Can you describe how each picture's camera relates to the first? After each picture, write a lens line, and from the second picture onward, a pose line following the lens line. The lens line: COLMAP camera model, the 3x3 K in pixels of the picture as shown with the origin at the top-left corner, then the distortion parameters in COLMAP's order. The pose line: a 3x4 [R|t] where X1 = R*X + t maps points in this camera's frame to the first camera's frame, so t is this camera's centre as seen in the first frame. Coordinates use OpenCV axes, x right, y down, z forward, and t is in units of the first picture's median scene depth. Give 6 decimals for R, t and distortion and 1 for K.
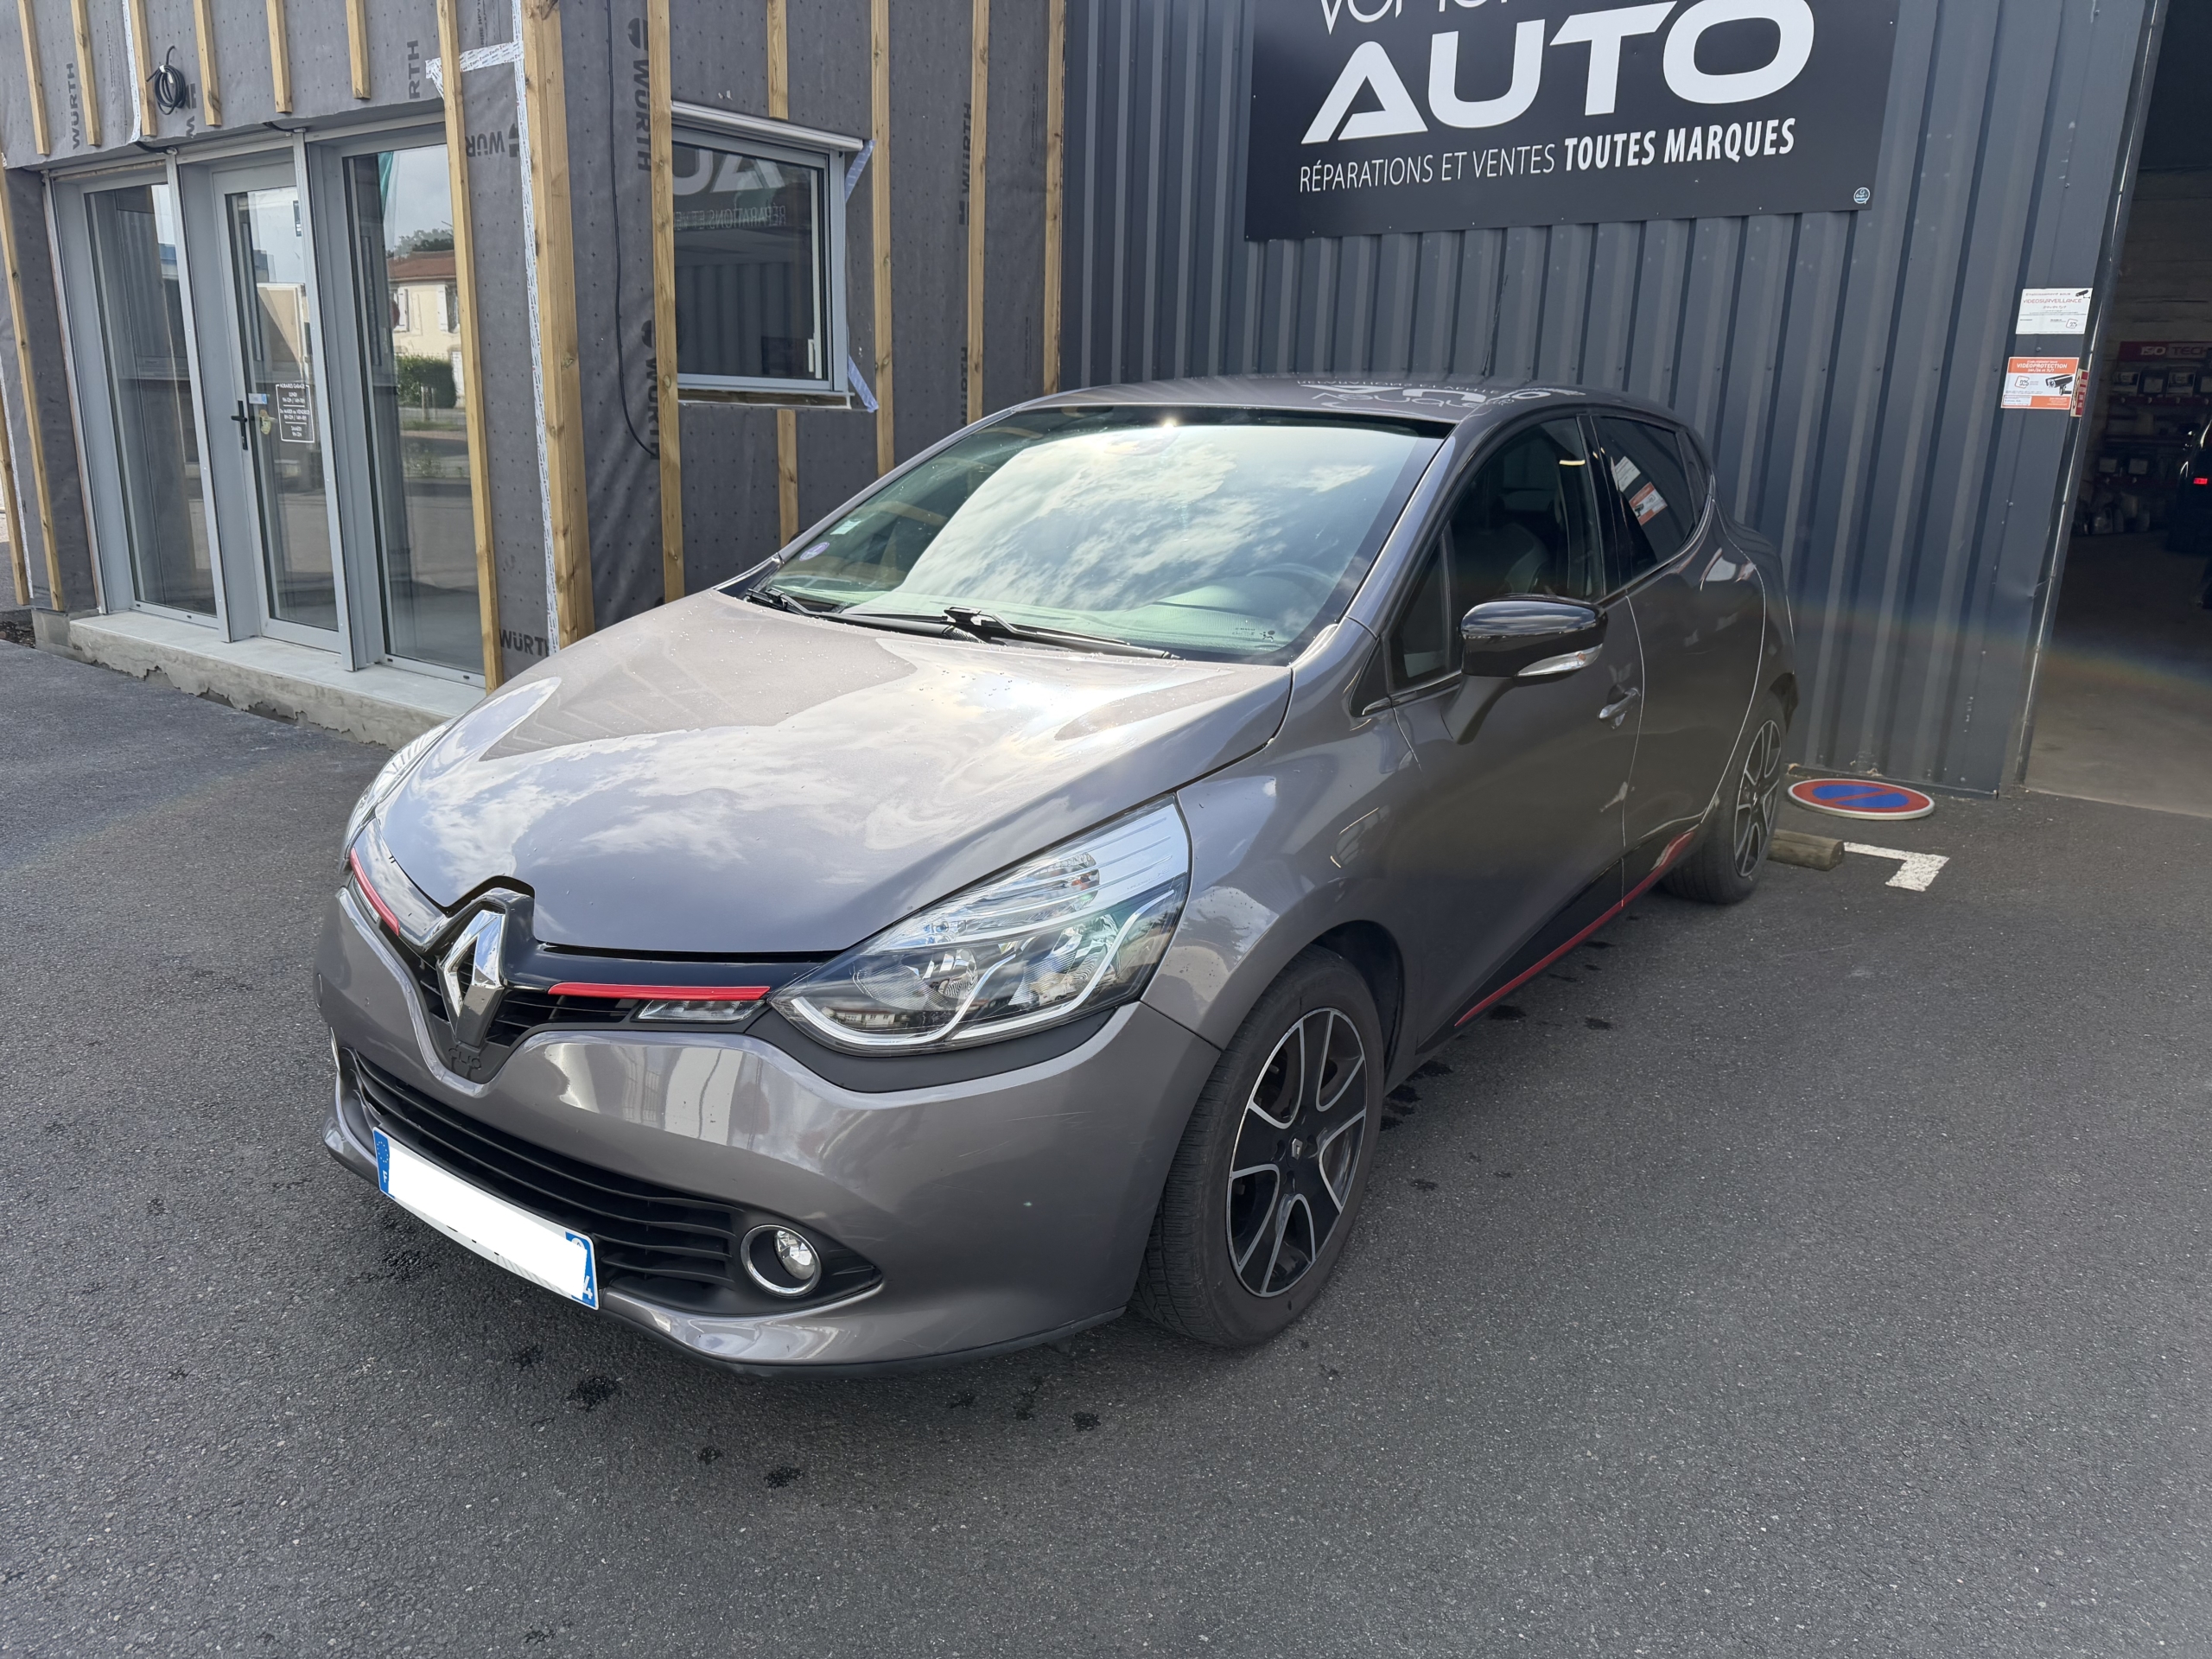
lens RADIAL K [[1567.5, 0, 1091.6], [0, 1567.5, 840.3], [0, 0, 1]] dist [-0.004336, -0.011829]
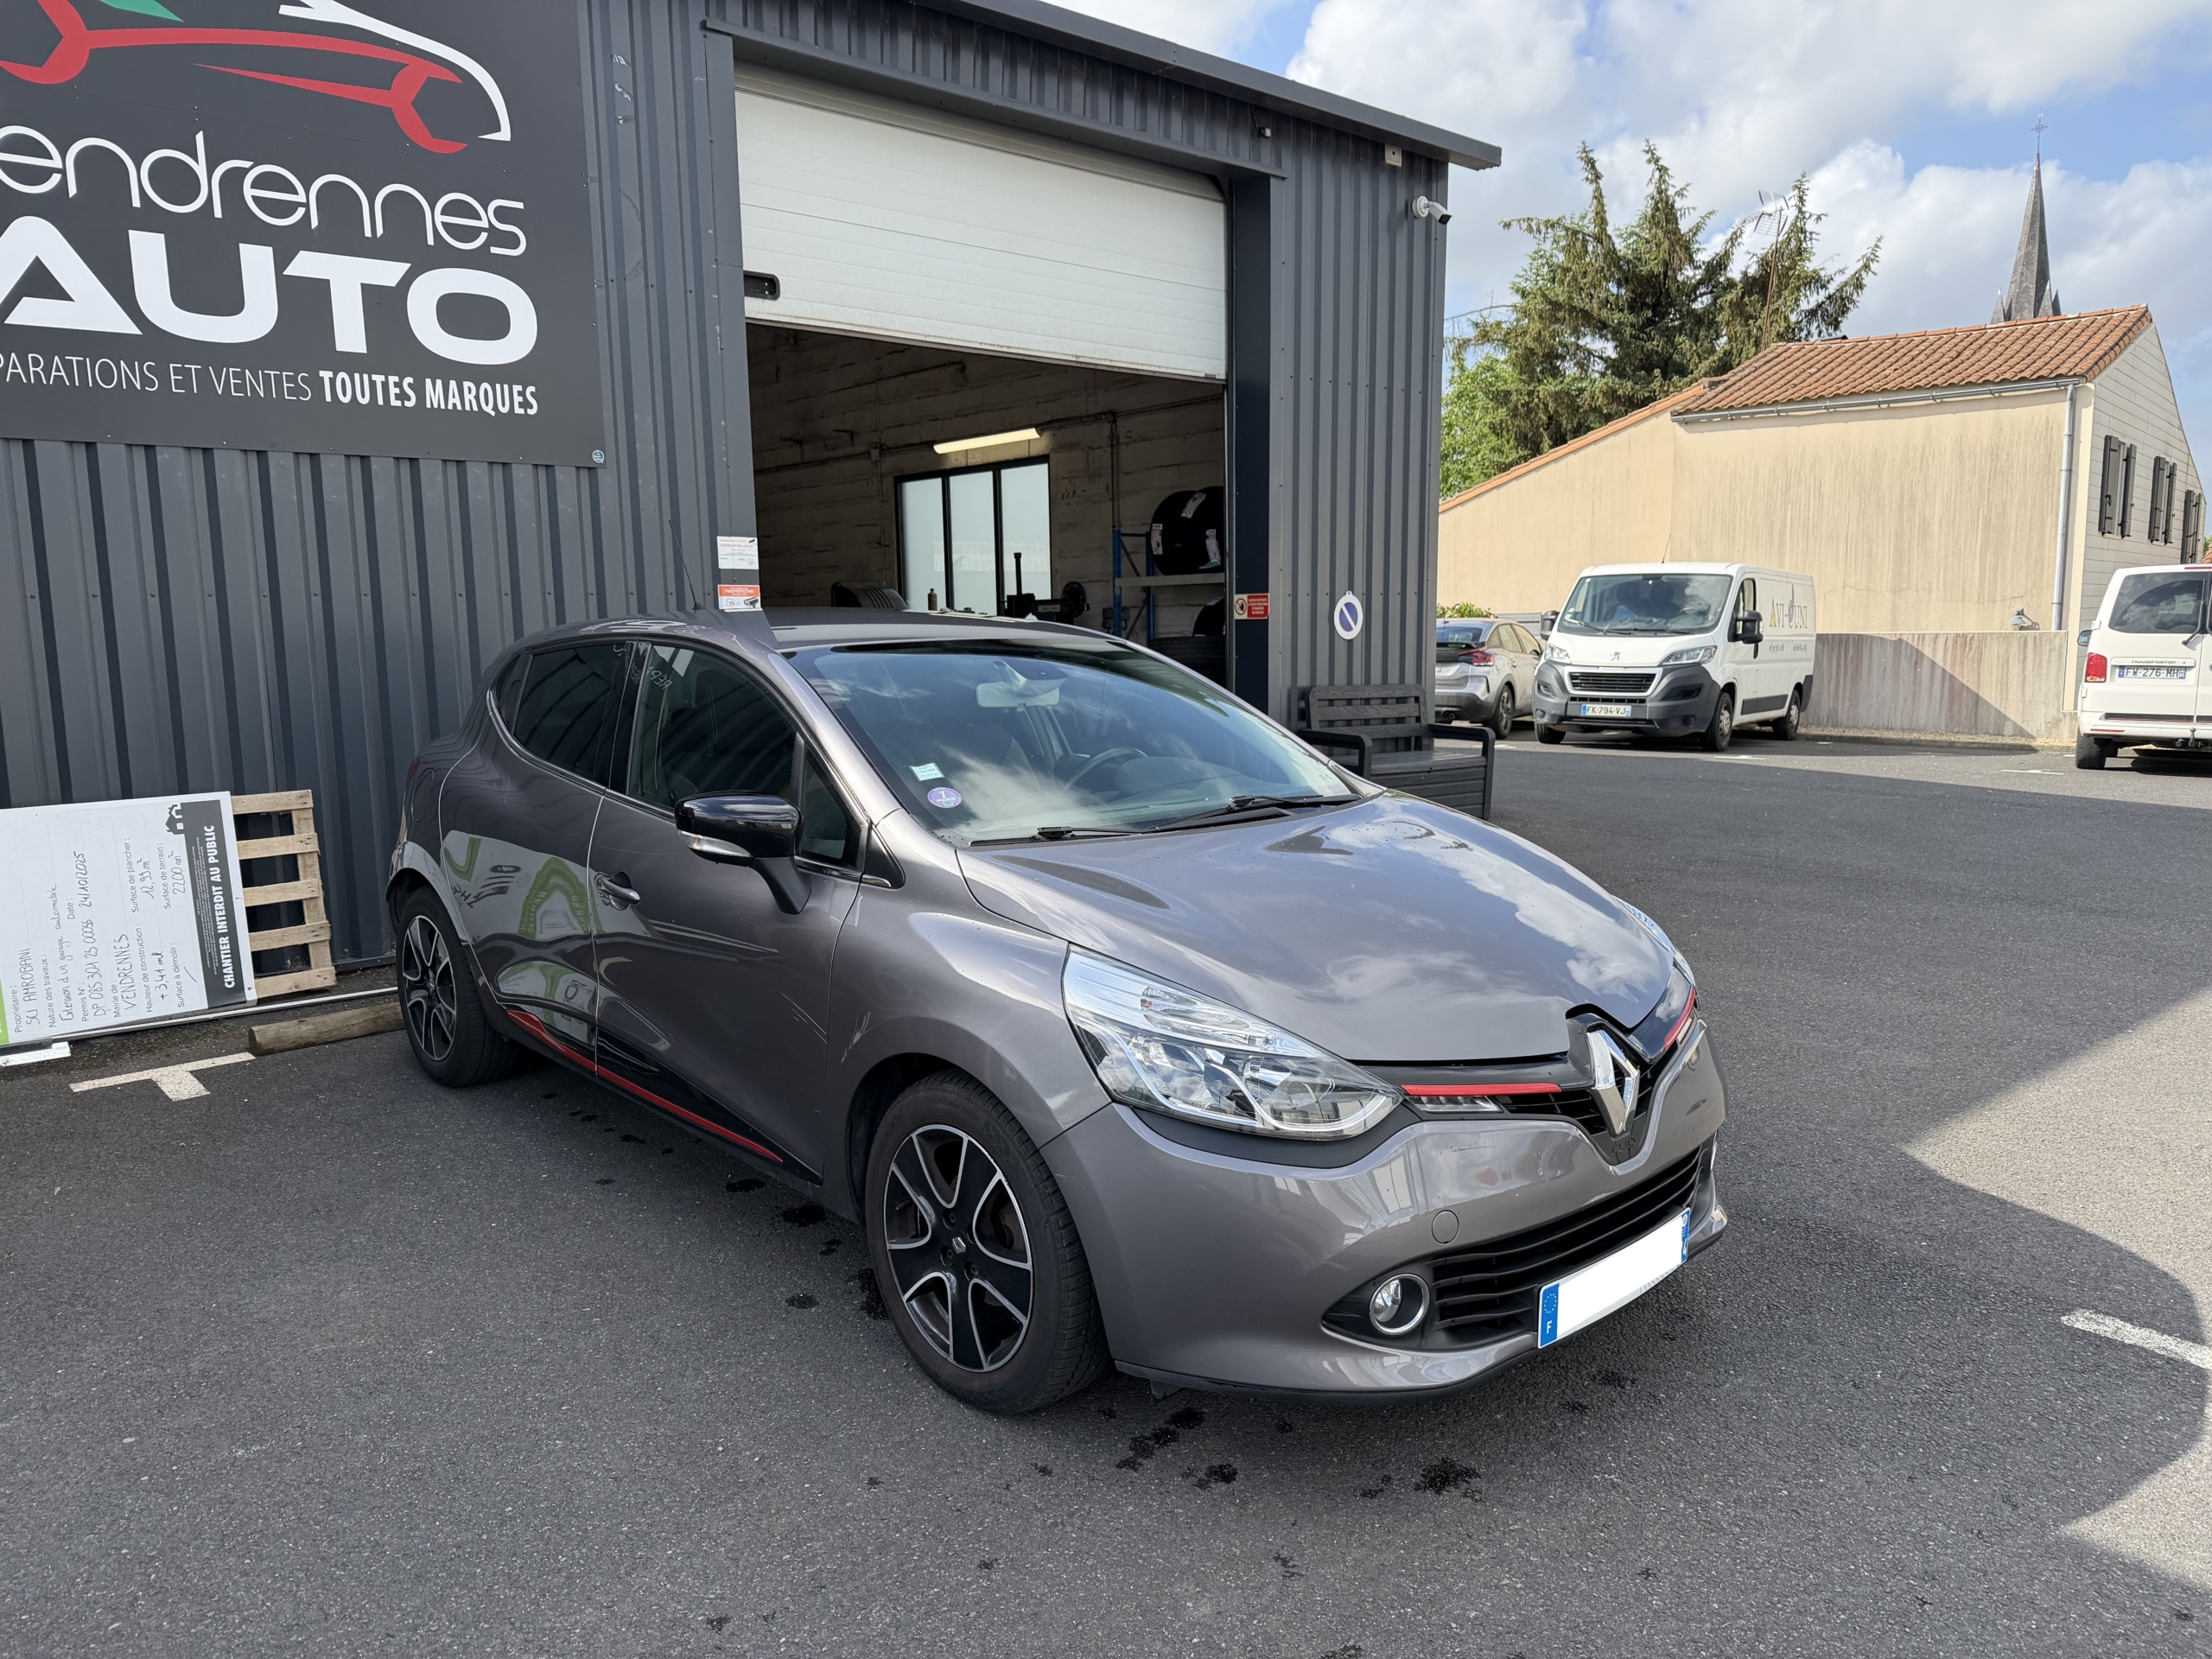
lens RADIAL K [[1567.5, 0, 1109.1], [0, 1567.5, 857.0], [0, 0, 1]] dist [-0.004336, -0.011829]
pose [[0.196010, -0.170600, 0.965648, -0.615018], [0.275031, 0.954789, 0.112855, -0.129613], [-0.941243, 0.243462, 0.234068, 0.376769]]
